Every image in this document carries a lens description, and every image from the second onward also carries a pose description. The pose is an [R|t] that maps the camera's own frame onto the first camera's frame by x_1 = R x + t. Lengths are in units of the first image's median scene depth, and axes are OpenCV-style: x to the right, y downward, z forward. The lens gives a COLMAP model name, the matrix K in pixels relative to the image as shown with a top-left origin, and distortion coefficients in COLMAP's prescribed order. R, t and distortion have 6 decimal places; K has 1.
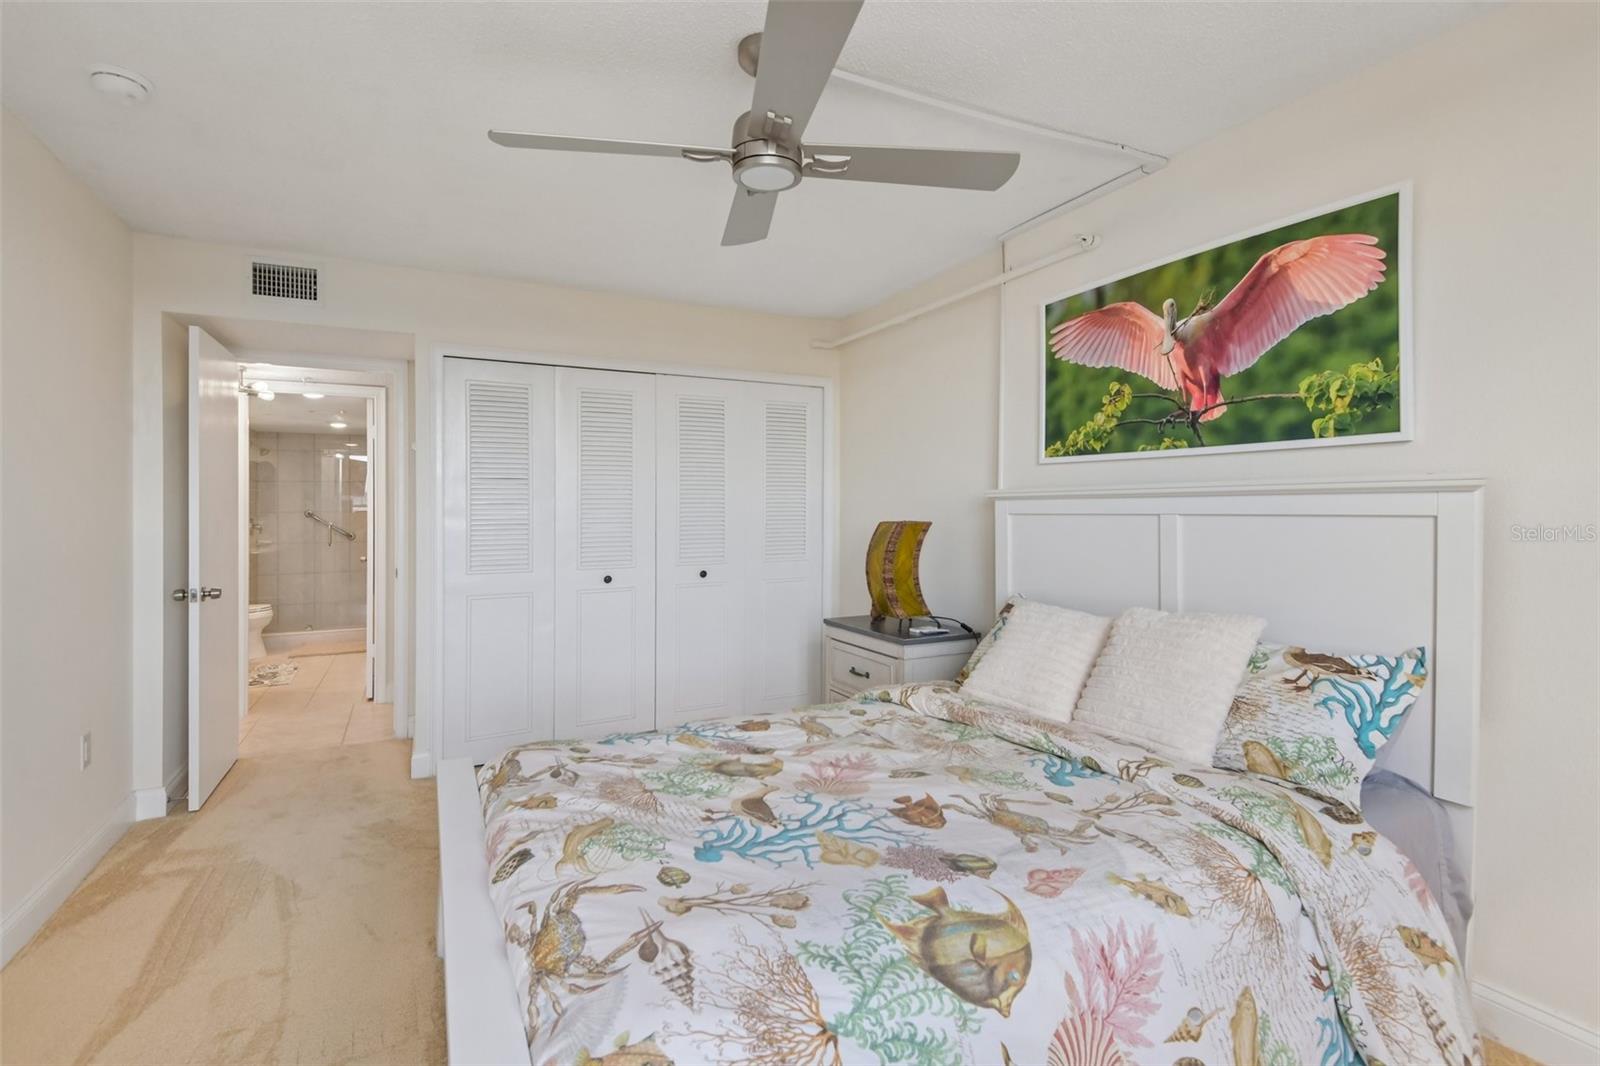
lens RADIAL K [[743.5, 0, 795.9], [0, 743.5, 522.1], [0, 0, 1]] dist [-0.011743, 0.000039]
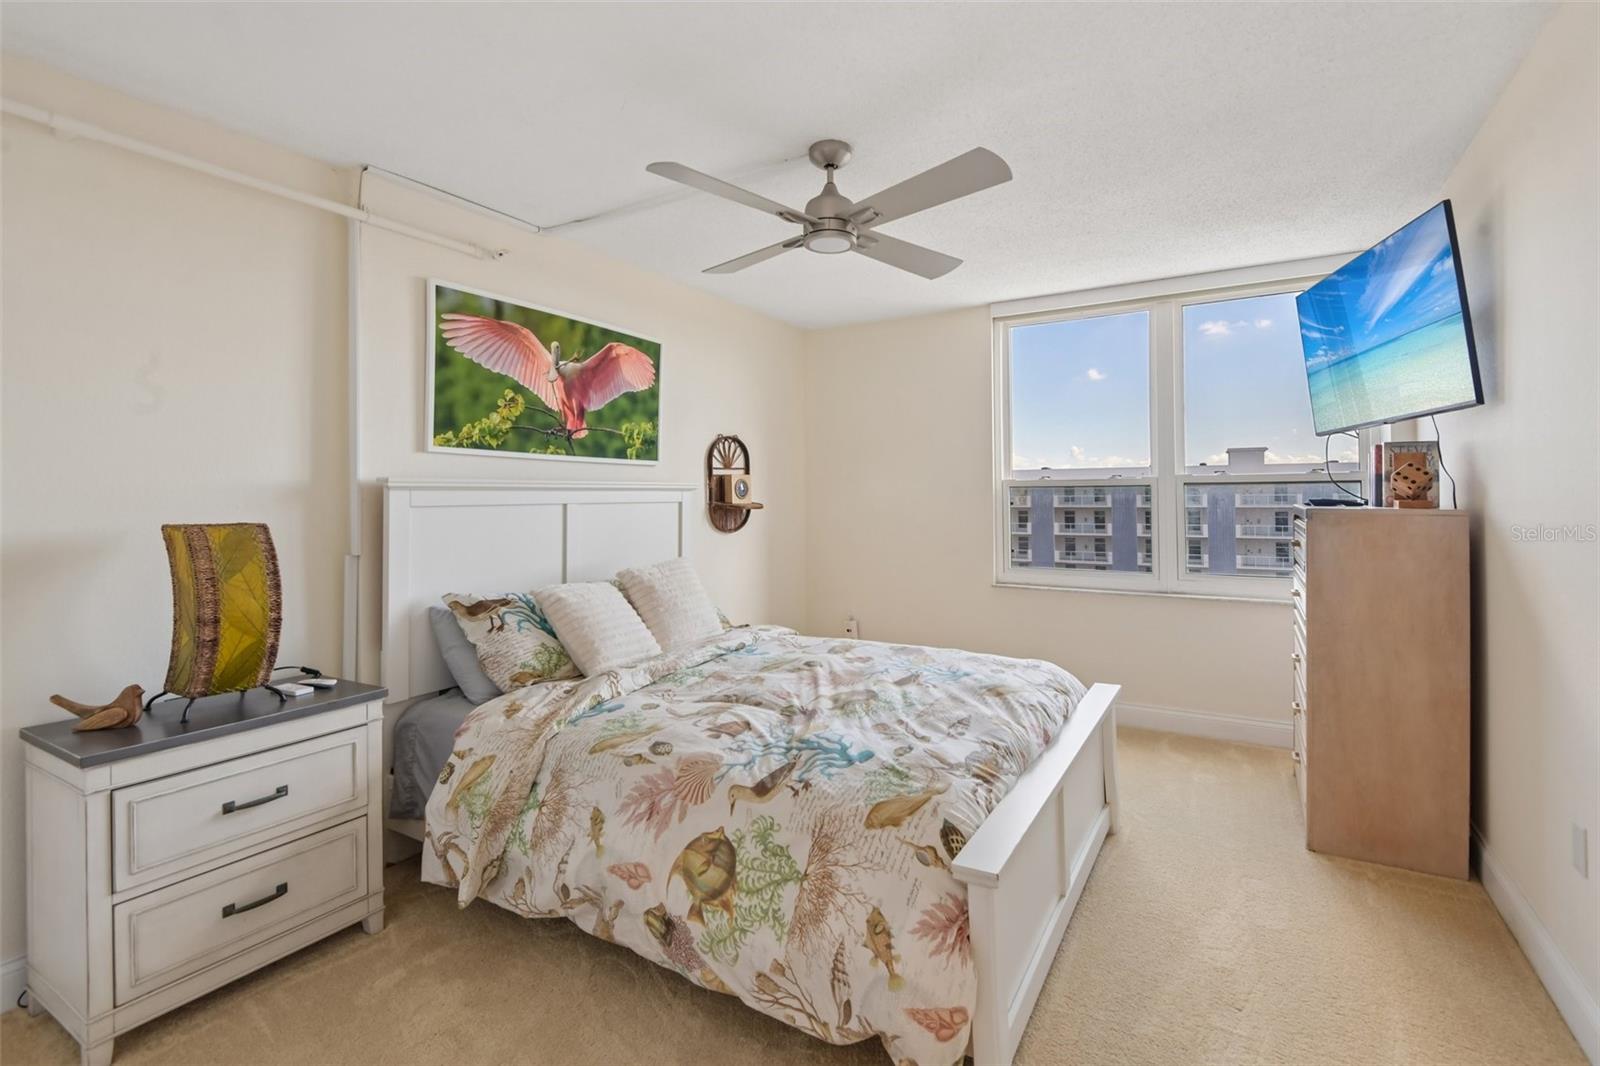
lens RADIAL K [[743.5, 0, 810.3], [0, 743.5, 489.7], [0, 0, 1]] dist [-0.011743, 0.000039]
pose [[-0.547752, 0.014328, 0.836518, -0.852227], [0.023078, 0.999732, -0.002012, -0.022463], [-0.836323, 0.018203, -0.547935, 1.347148]]
